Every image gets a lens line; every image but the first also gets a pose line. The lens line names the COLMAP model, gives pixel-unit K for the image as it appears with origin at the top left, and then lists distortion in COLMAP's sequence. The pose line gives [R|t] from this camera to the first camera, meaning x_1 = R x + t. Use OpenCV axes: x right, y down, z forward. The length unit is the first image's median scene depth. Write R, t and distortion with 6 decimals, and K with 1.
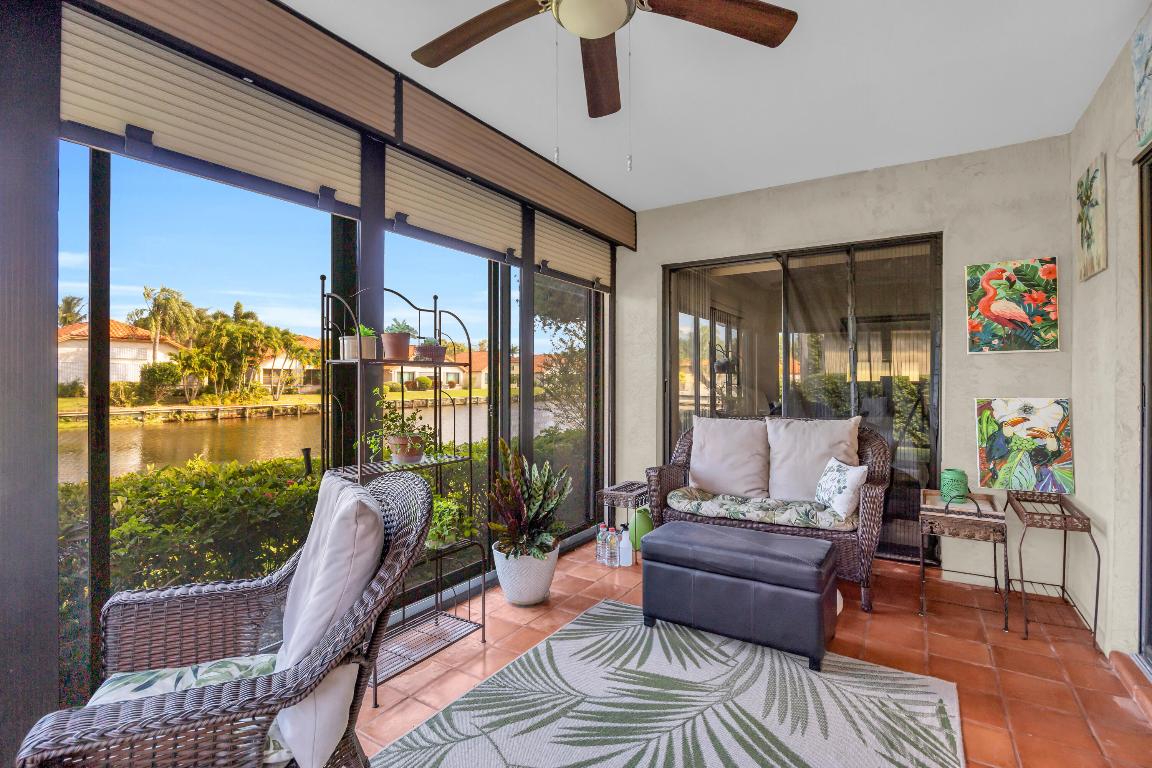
lens RADIAL K [[530.8, 0, 572.8], [0, 530.8, 381.3], [0, 0, 1]] dist [-0.019252, -0.000209]
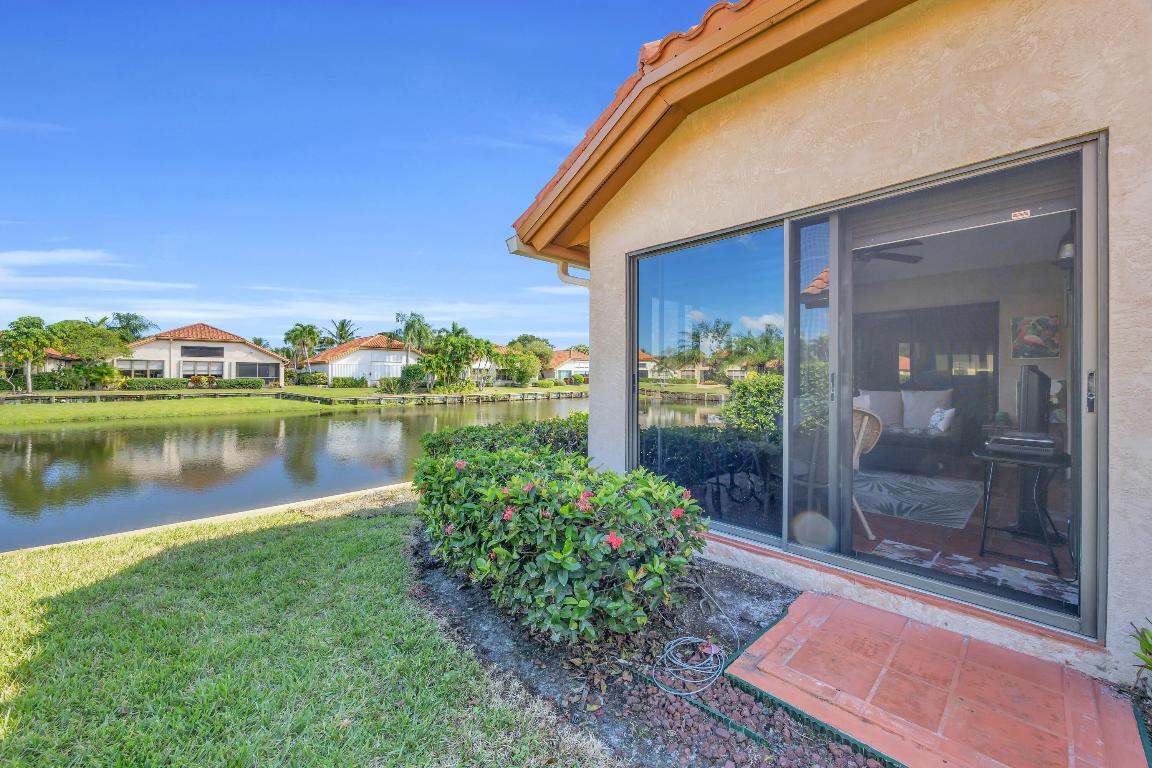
lens RADIAL K [[446.2, 0, 578.4], [0, 446.2, 378.5], [0, 0, 1]] dist [0.000313, -0.000002]
pose [[0.975214, 0.002091, -0.221252, -0.052609], [-0.002171, 0.999998, -0.000118, 0.002804], [0.221252, 0.000595, 0.975217, -0.108176]]
